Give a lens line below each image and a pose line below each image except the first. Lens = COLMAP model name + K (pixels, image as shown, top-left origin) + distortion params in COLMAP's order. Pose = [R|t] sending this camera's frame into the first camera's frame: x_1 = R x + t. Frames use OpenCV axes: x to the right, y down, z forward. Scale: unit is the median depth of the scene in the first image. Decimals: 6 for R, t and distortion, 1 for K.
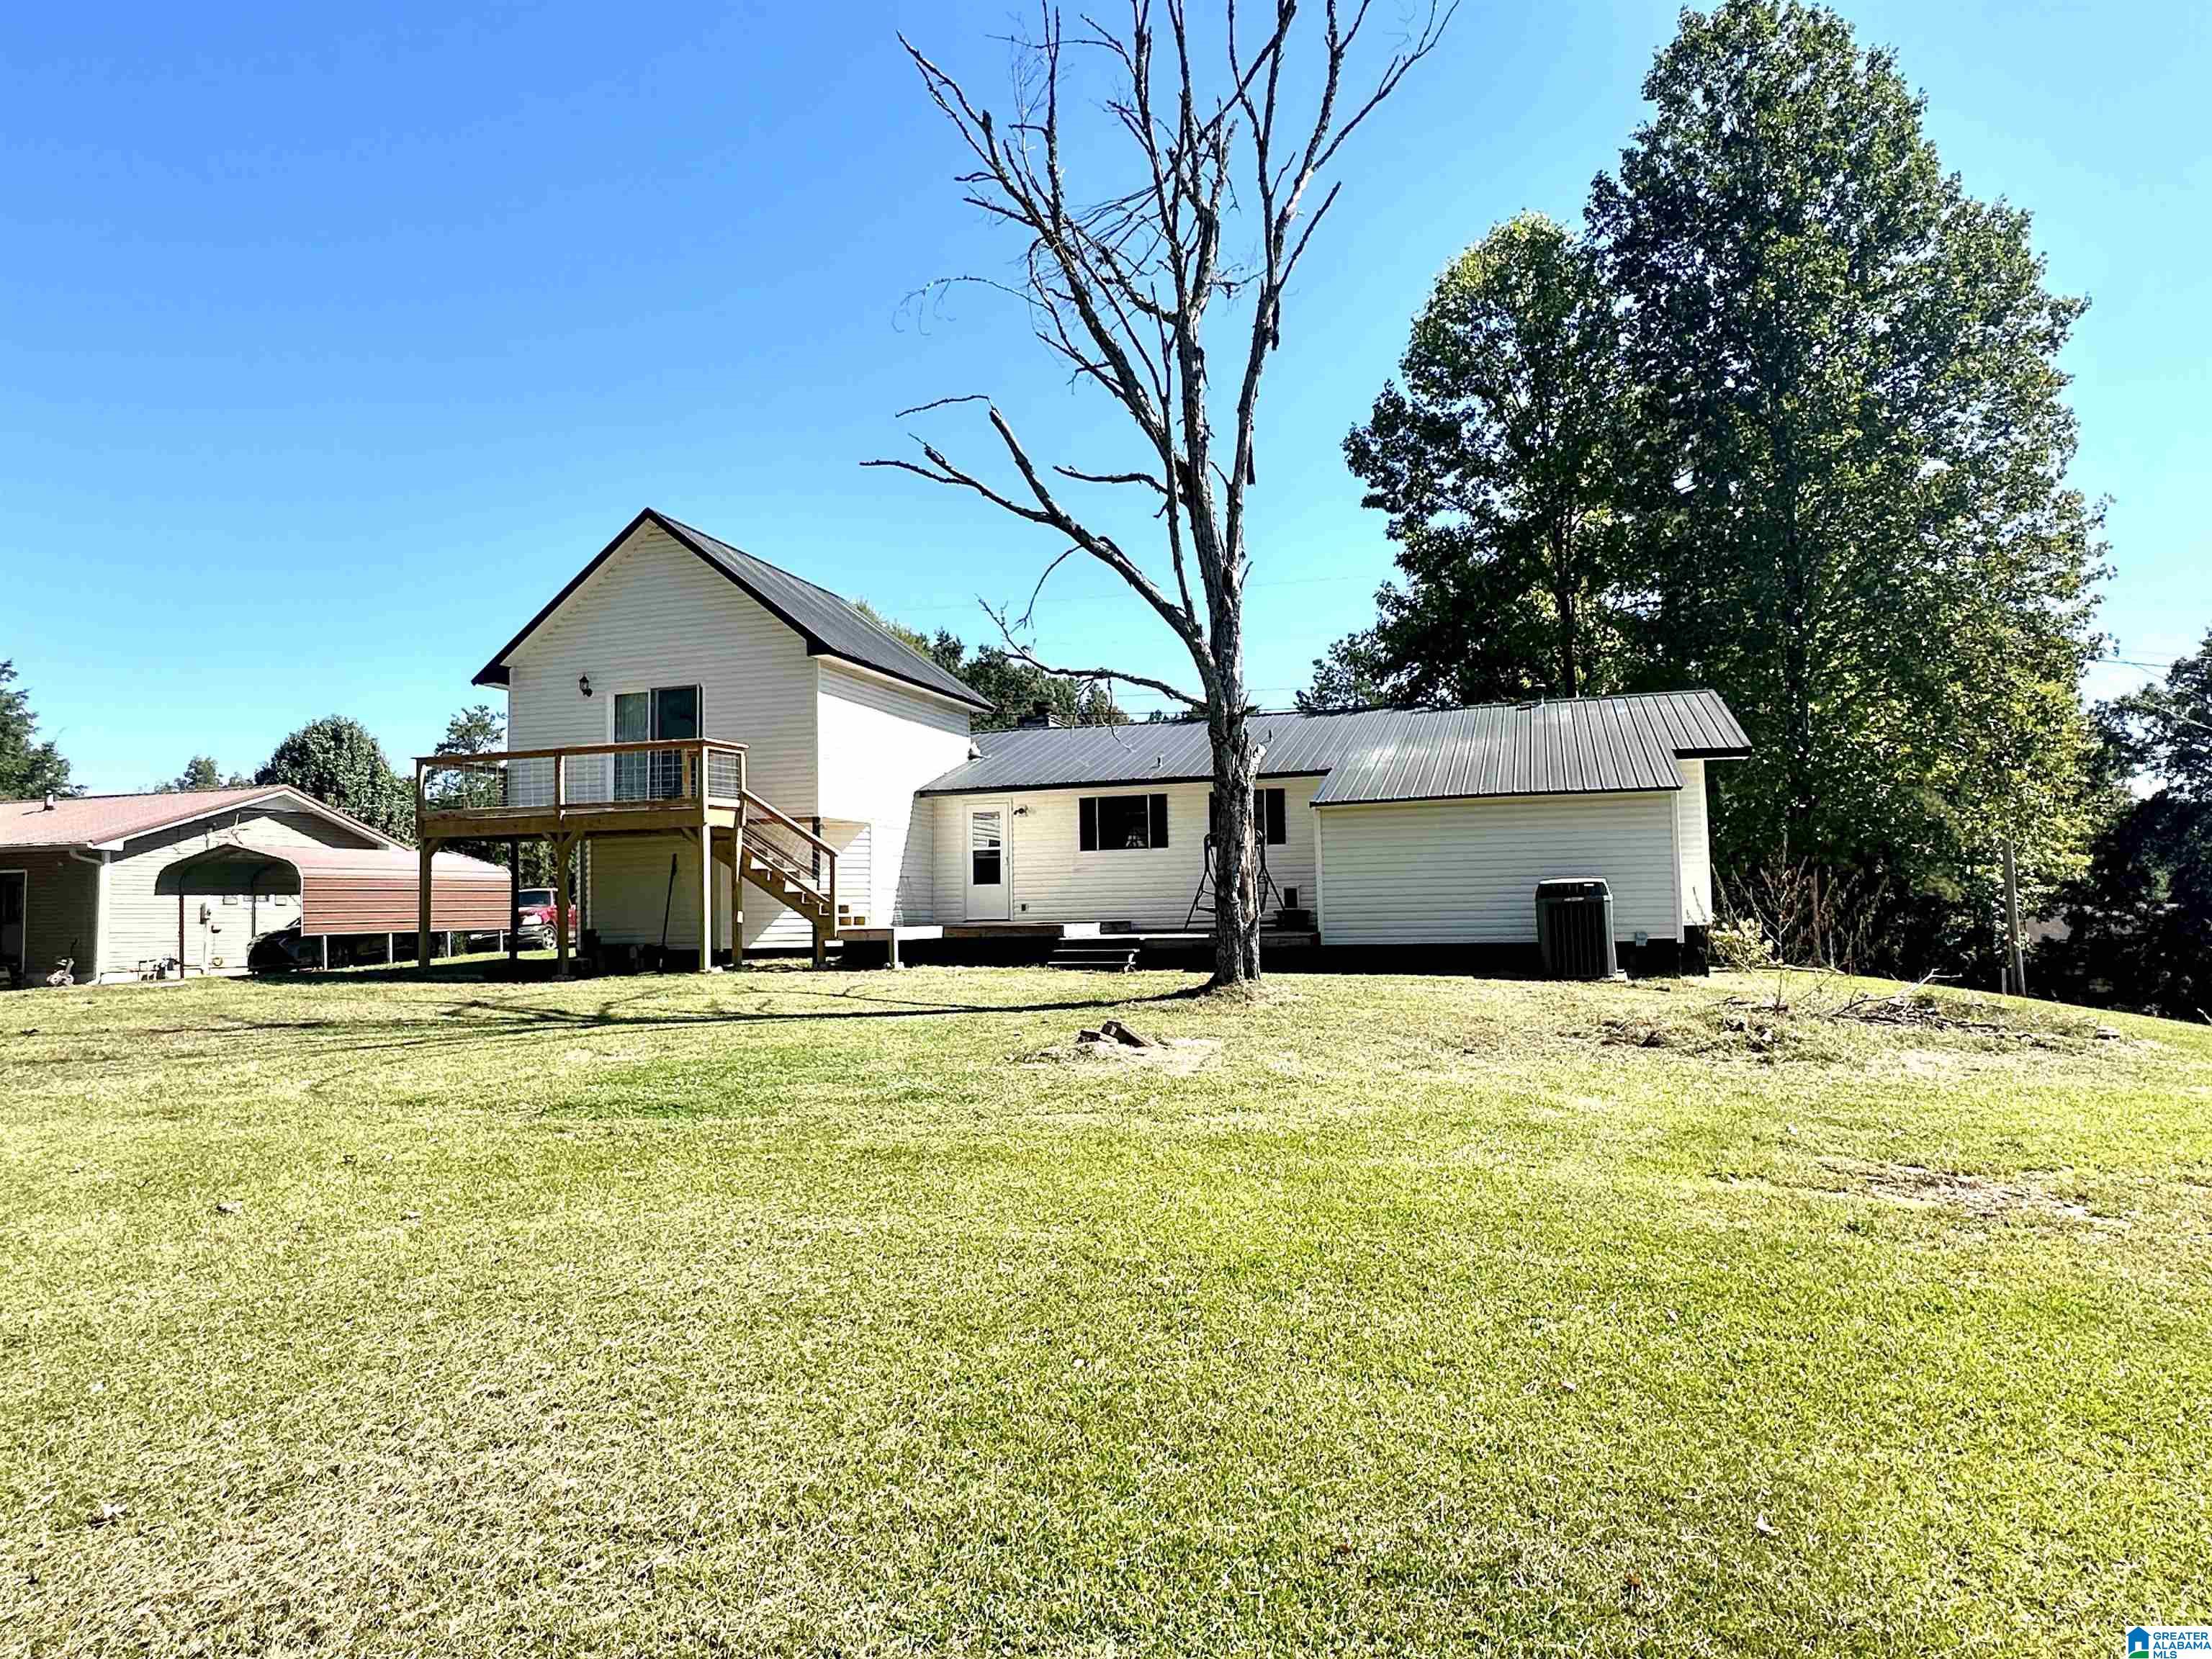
lens RADIAL K [[1361.4, 0, 1104.6], [0, 1361.4, 829.7], [0, 0, 1]] dist [-0.001417, -0.001712]
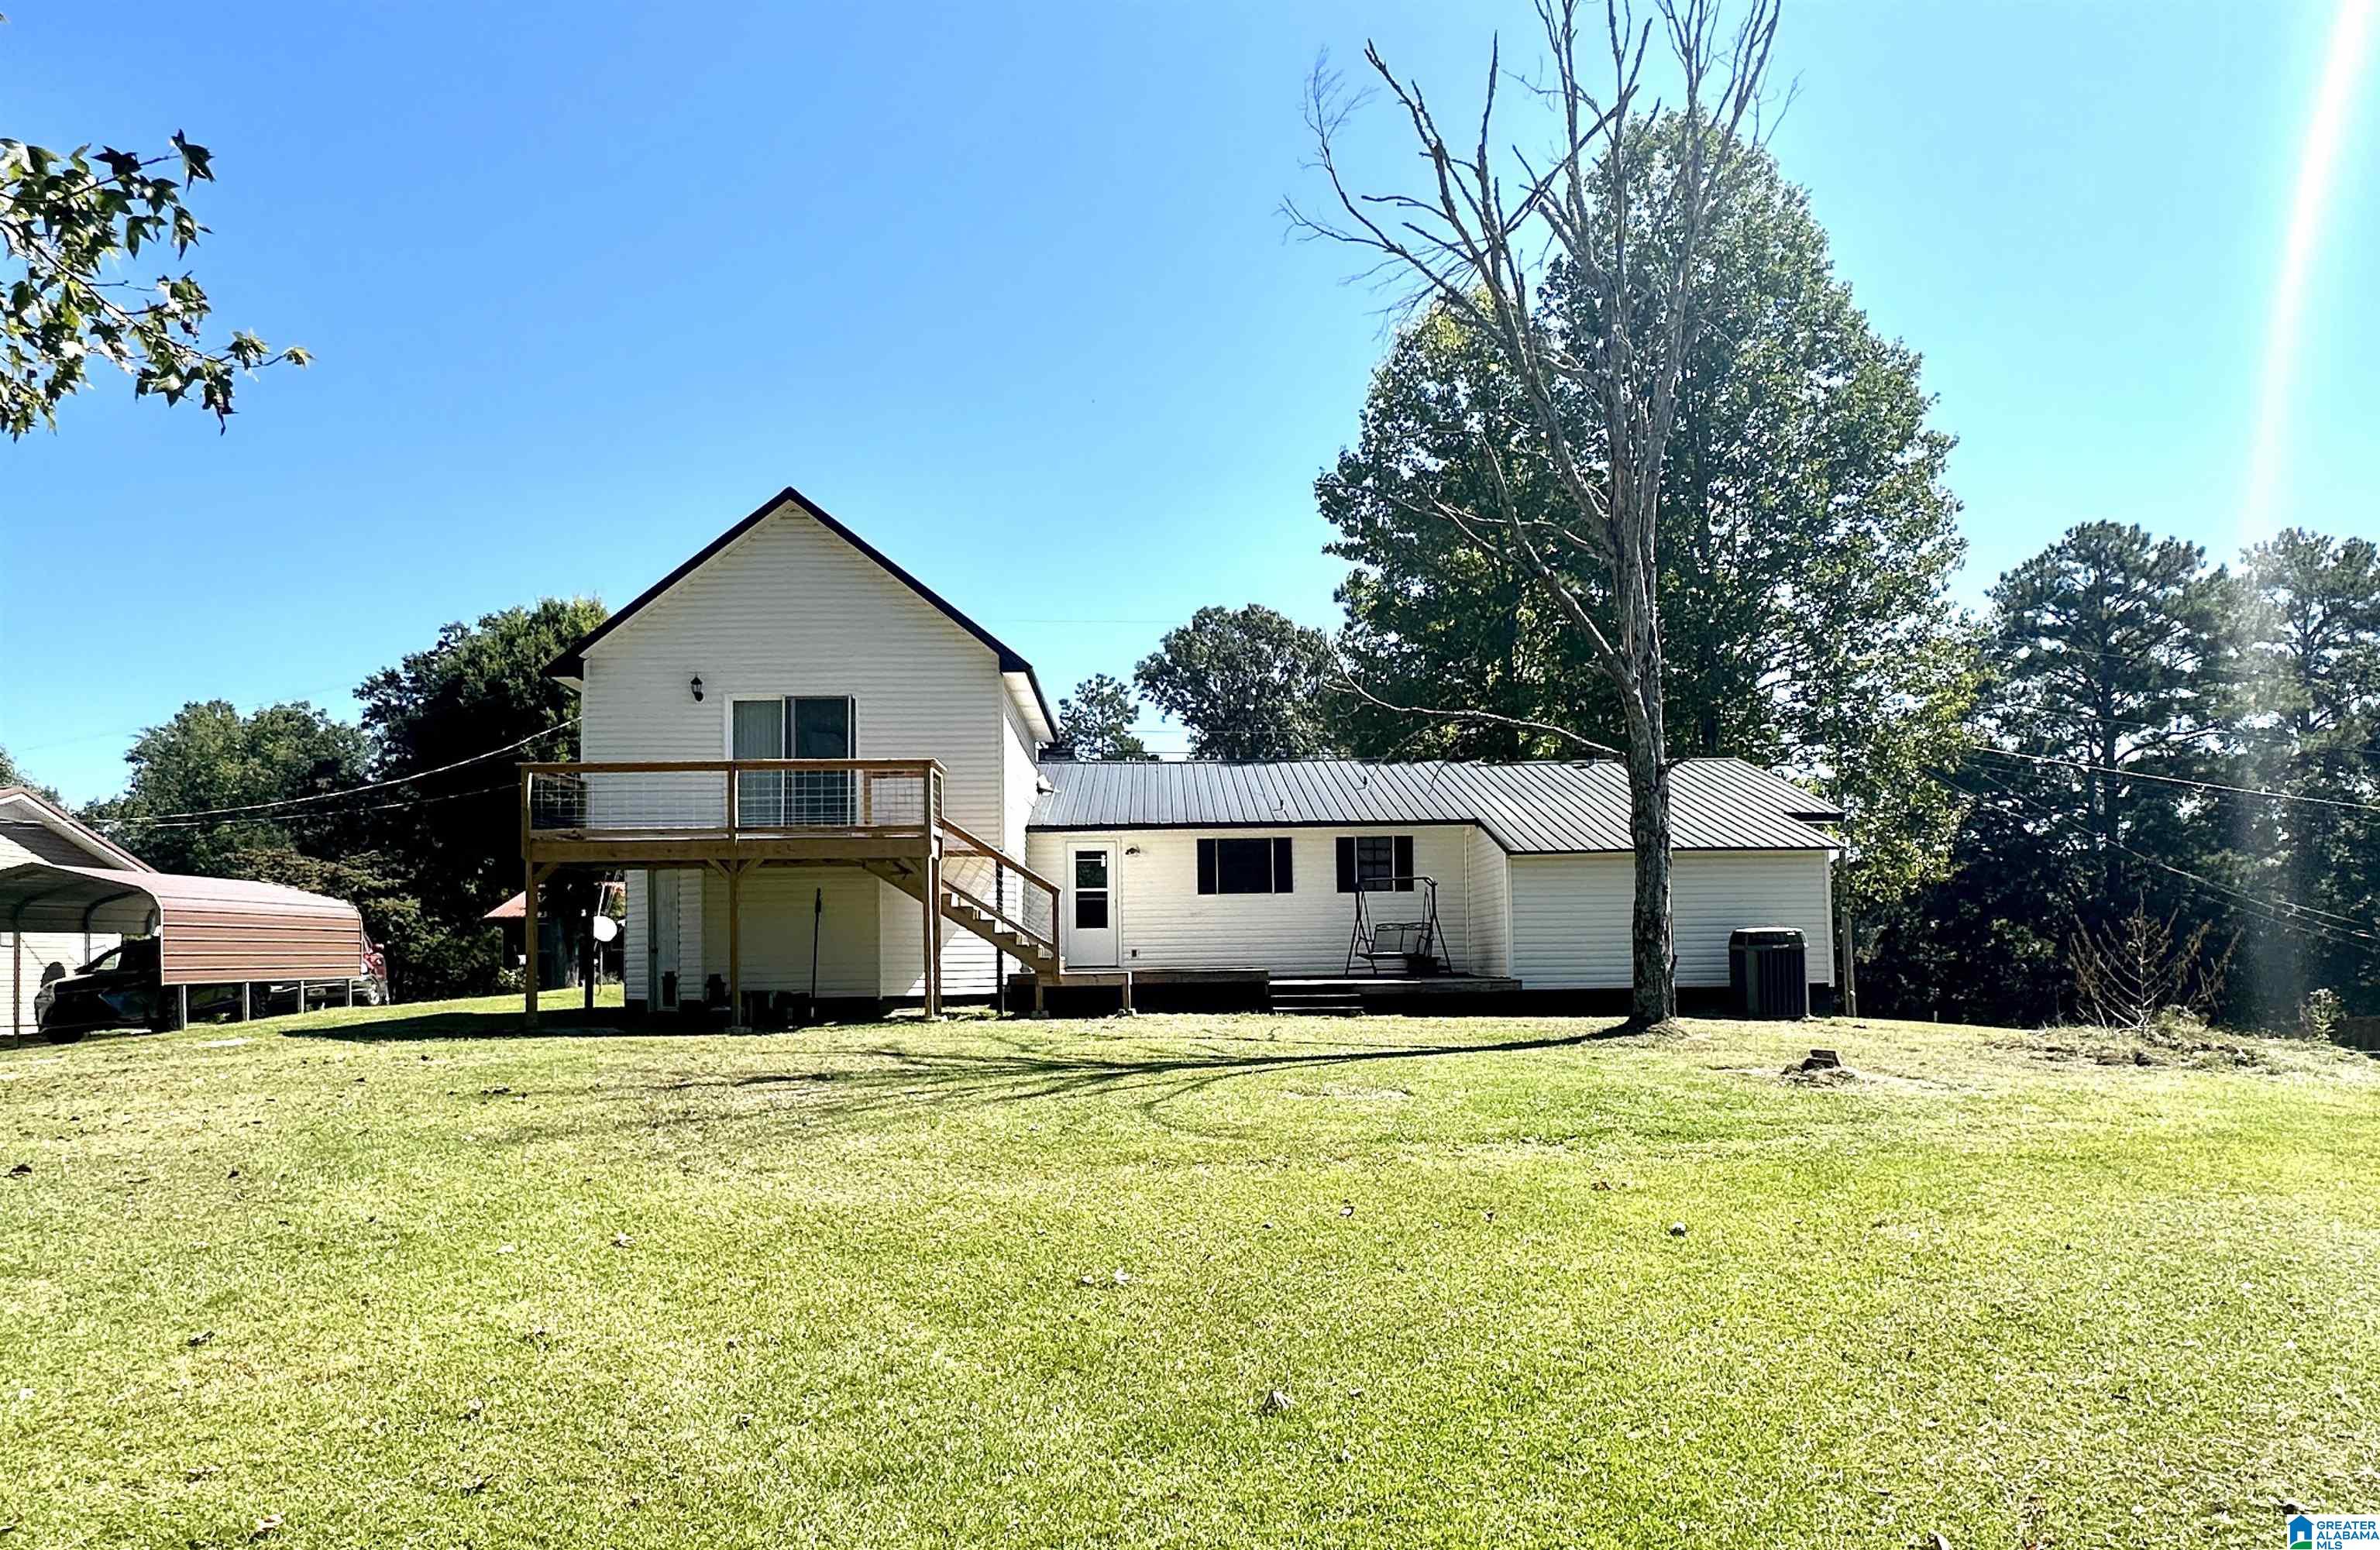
lens RADIAL K [[1469.3, 0, 1190.5], [0, 1469.3, 893.9], [0, 0, 1]] dist [0.000360, -0.000009]
pose [[0.943515, 0.019436, 0.330759, -0.369659], [-0.022425, 0.999735, 0.005224, 0.010245], [-0.330570, -0.012346, 0.943701, 0.029844]]
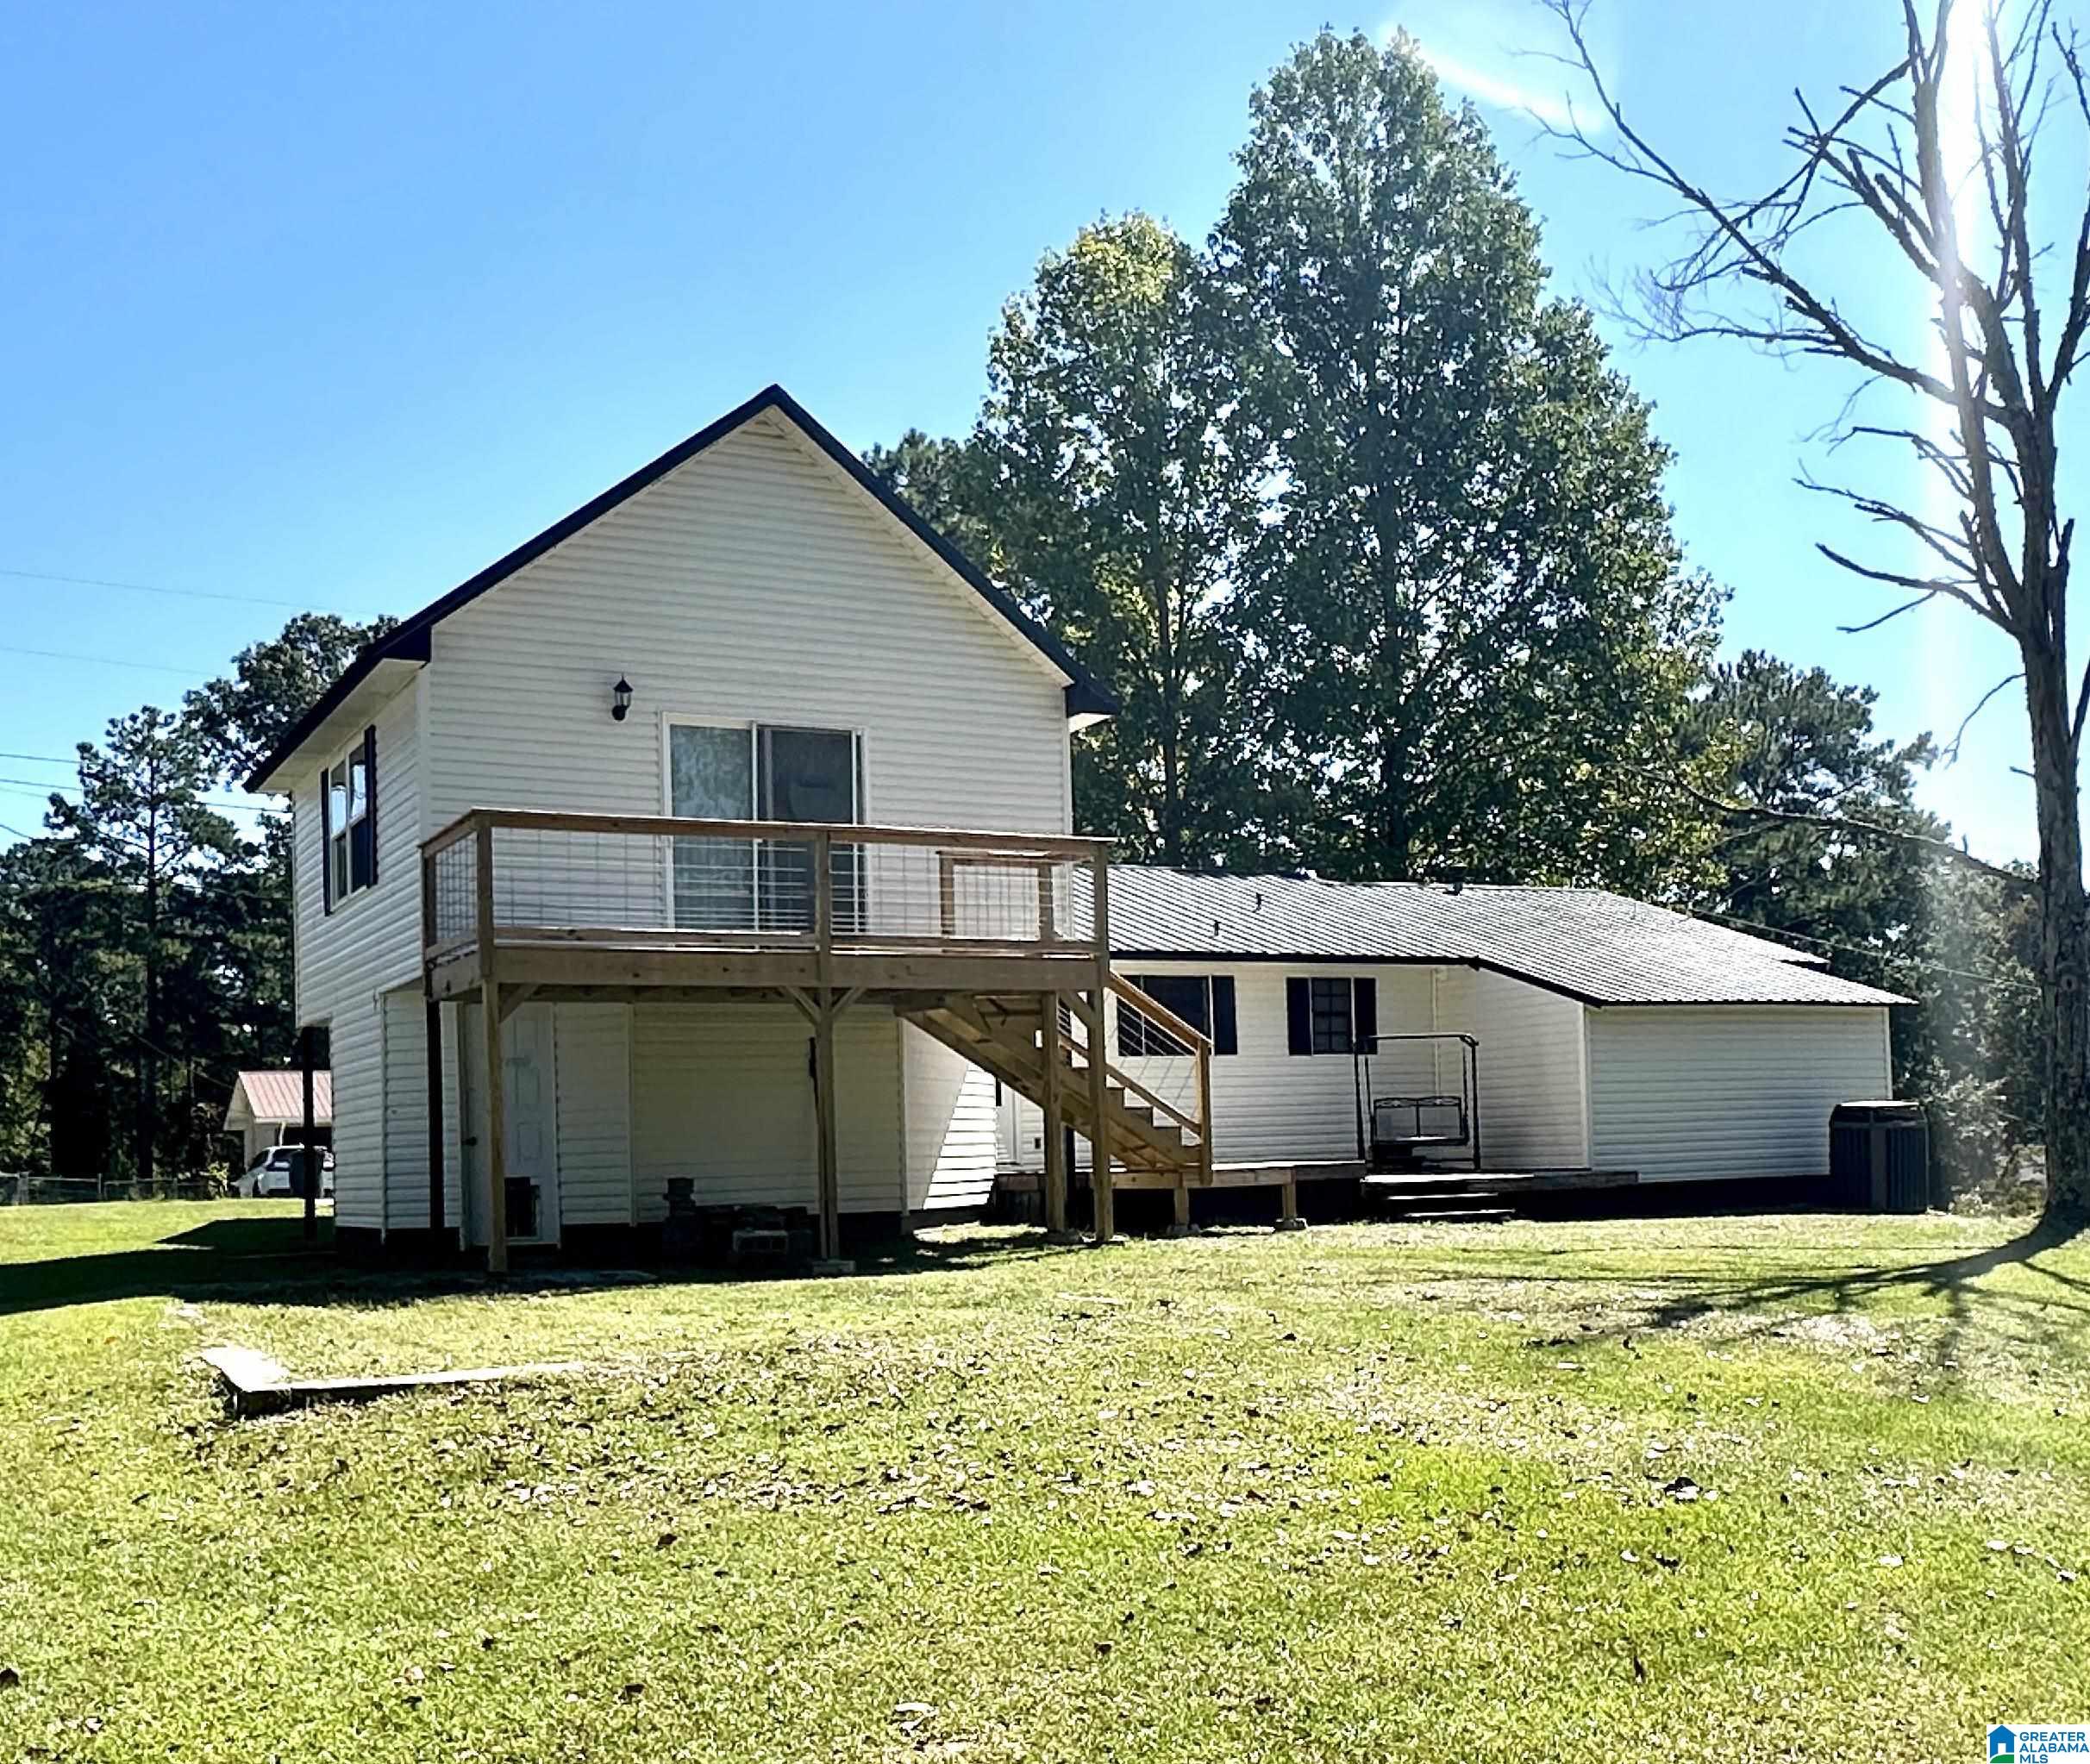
lens RADIAL K [[2170.3, 0, 1044.7], [0, 2170.3, 1012.9], [0, 0, 1]] dist [0.010376, 0.014187]
pose [[0.701401, 0.043619, 0.711431, -0.792447], [-0.026638, 0.999033, -0.034990, 0.033029], [-0.712269, 0.005591, 0.701885, 0.304472]]
